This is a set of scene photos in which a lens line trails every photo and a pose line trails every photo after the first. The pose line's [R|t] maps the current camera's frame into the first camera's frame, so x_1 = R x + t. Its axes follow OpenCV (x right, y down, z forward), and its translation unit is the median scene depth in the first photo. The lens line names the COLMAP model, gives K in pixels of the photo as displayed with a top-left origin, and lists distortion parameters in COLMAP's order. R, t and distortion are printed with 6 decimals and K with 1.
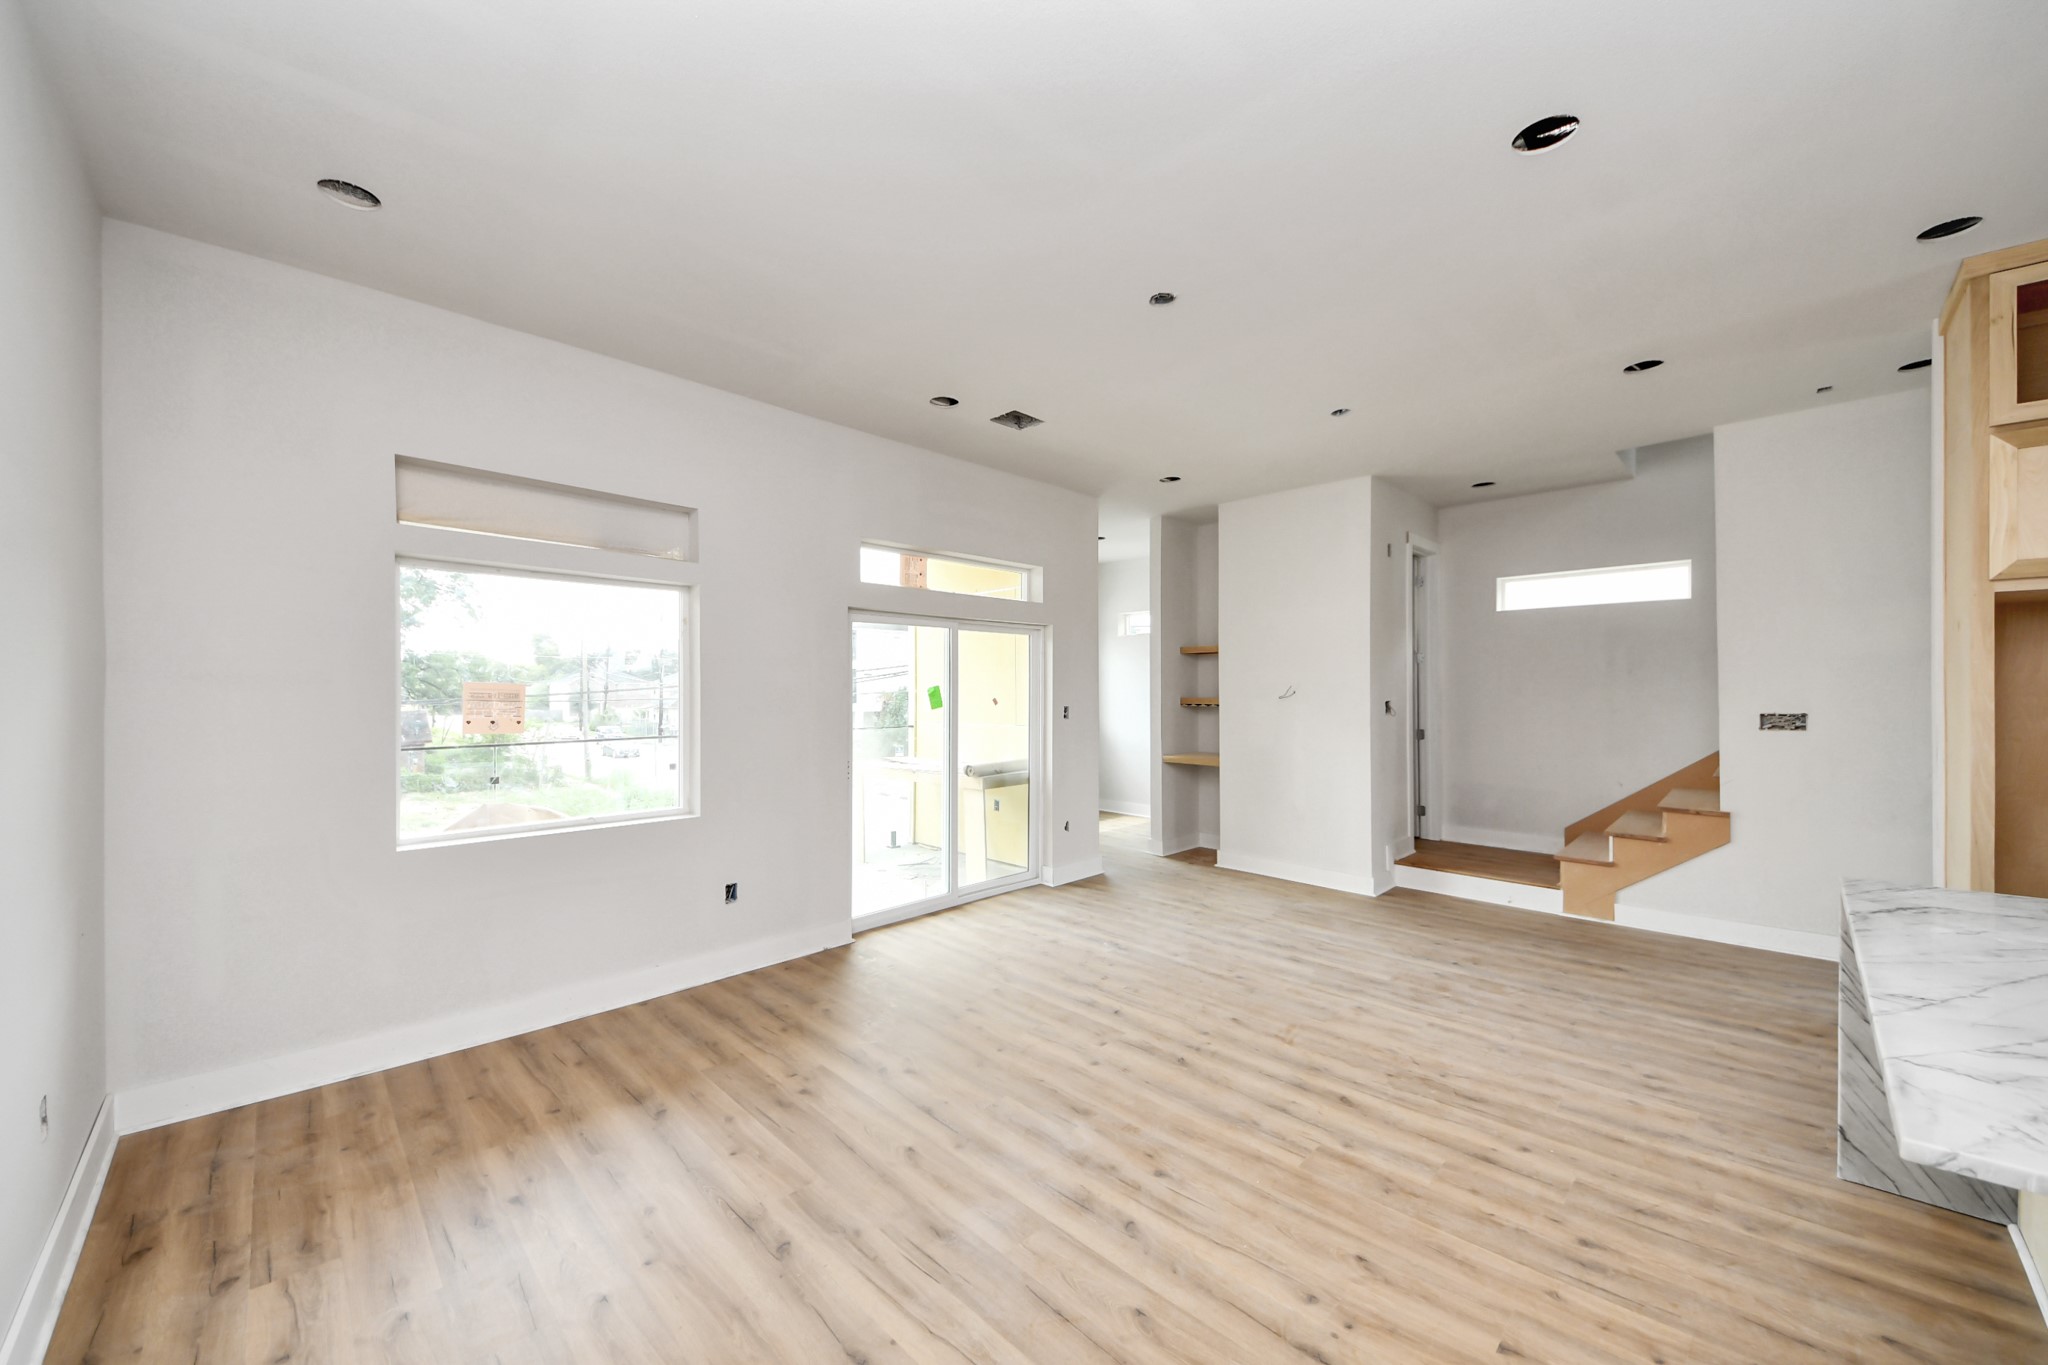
lens RADIAL K [[744.4, 0, 987.8], [0, 744.4, 688.0], [0, 0, 1]] dist [0.041612, -0.028354]
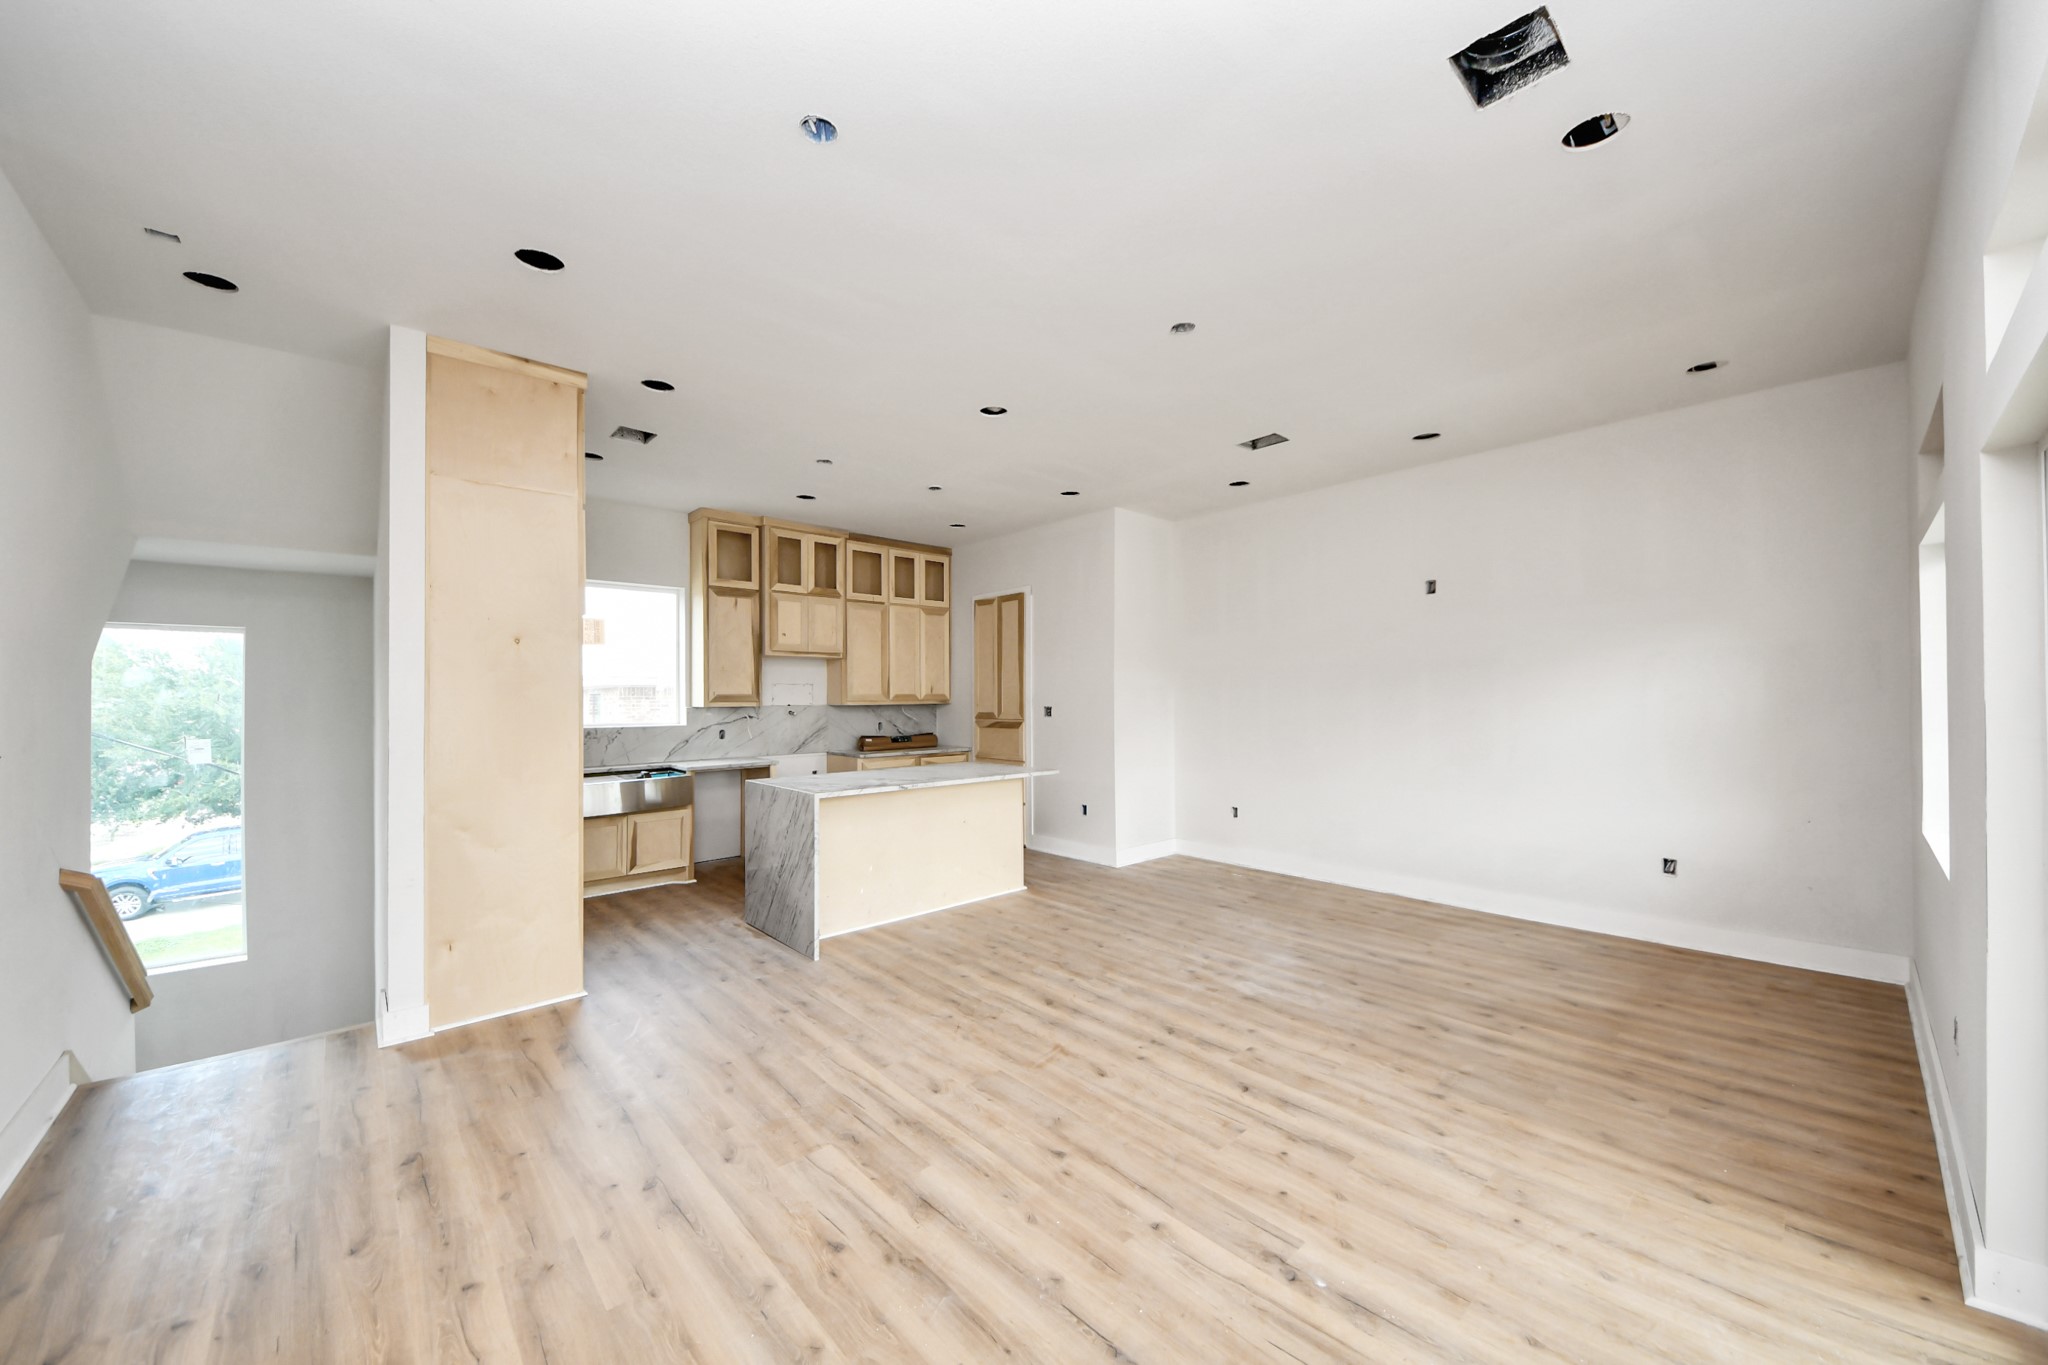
lens RADIAL K [[718.6, 0, 1042.4], [0, 718.6, 673.0], [0, 0, 1]] dist [0.038232, -0.024468]
pose [[-0.999724, 0.010048, -0.021248, 0.385970], [0.010934, 0.999058, -0.041989, 0.025070], [0.020806, -0.042210, -0.998892, 1.727478]]
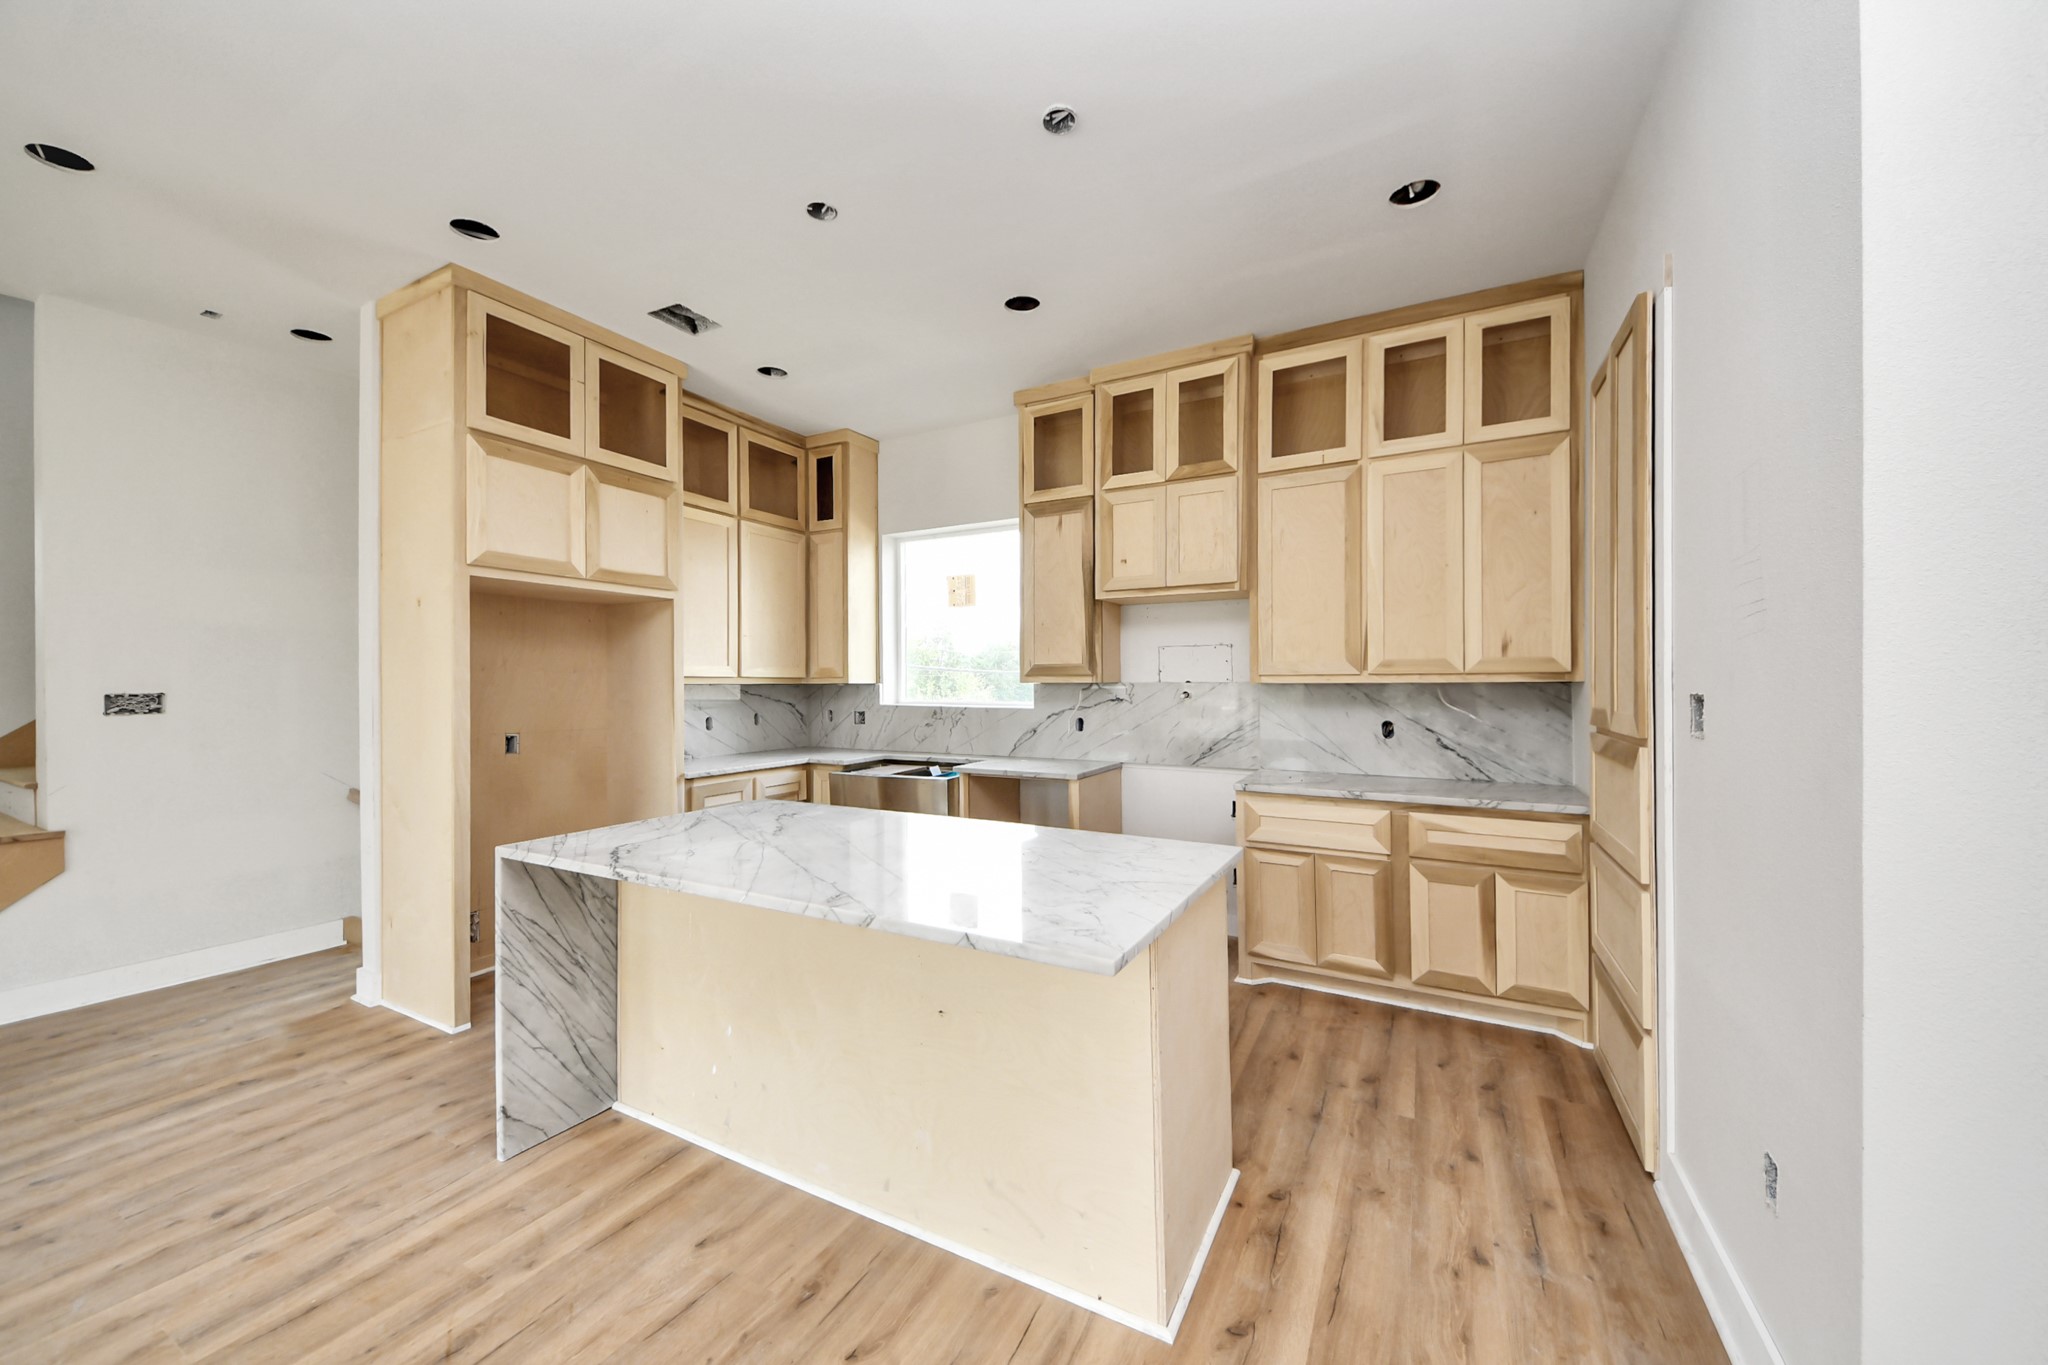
lens RADIAL K [[752.3, 0, 1024.0], [0, 752.3, 682.5], [0, 0, 1]] dist [0.037354, -0.022524]
pose [[-0.322586, 0.002331, 0.946537, -0.006330], [-0.000472, 0.999996, -0.002623, 0.027201], [-0.946540, -0.001292, -0.322584, 0.422155]]
